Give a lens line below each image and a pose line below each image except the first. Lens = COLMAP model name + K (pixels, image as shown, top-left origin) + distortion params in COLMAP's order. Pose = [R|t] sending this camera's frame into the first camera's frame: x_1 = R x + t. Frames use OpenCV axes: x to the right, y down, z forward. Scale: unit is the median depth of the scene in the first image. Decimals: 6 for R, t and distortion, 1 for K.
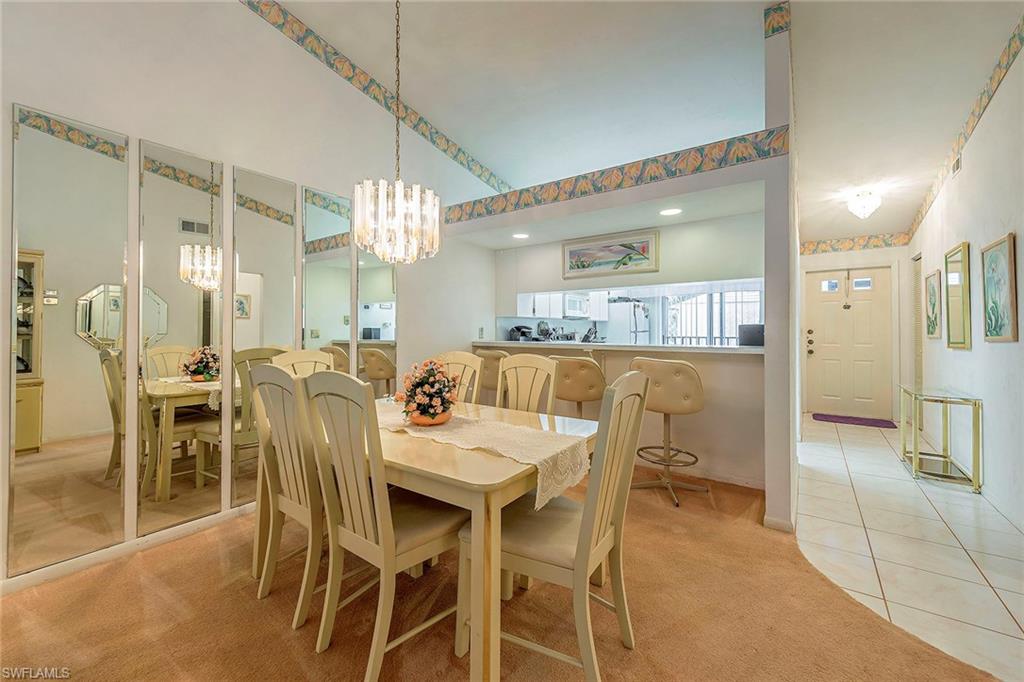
lens RADIAL K [[414.8, 0, 512.7], [0, 414.8, 325.5], [0, 0, 1]] dist [0.010639, 0.000061]
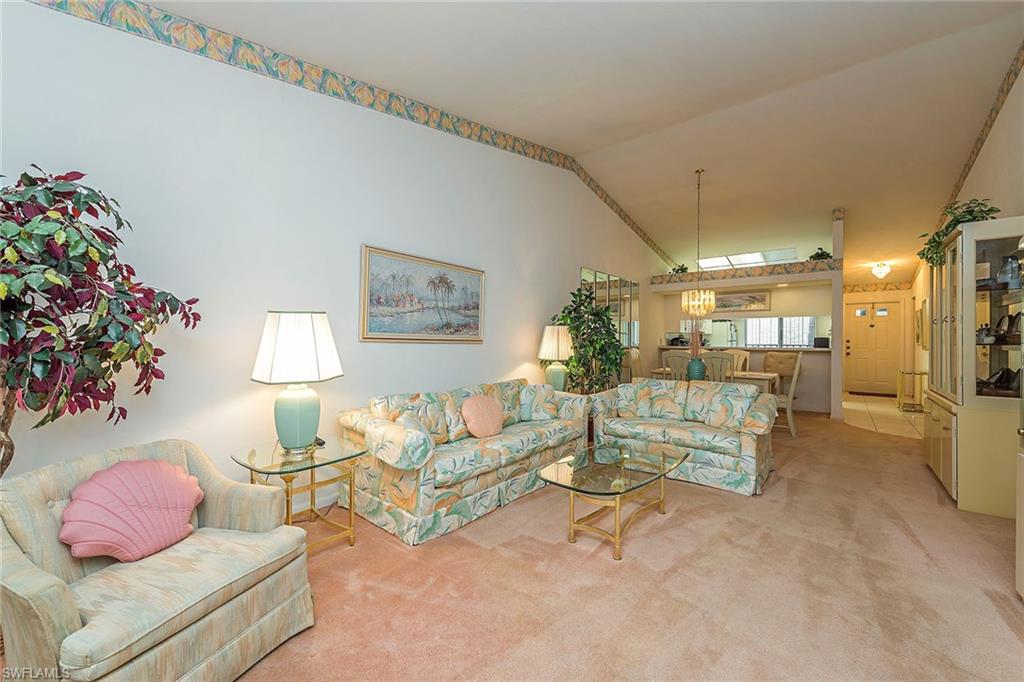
lens RADIAL K [[398.0, 0, 512.0], [0, 398.0, 341.0], [0, 0, 1]] dist [0.000139, -0.000017]
pose [[0.997349, 0.003350, -0.072690, -0.667328], [-0.002315, 0.999895, 0.014312, -0.007623], [0.072730, -0.014105, 0.997252, -0.892860]]
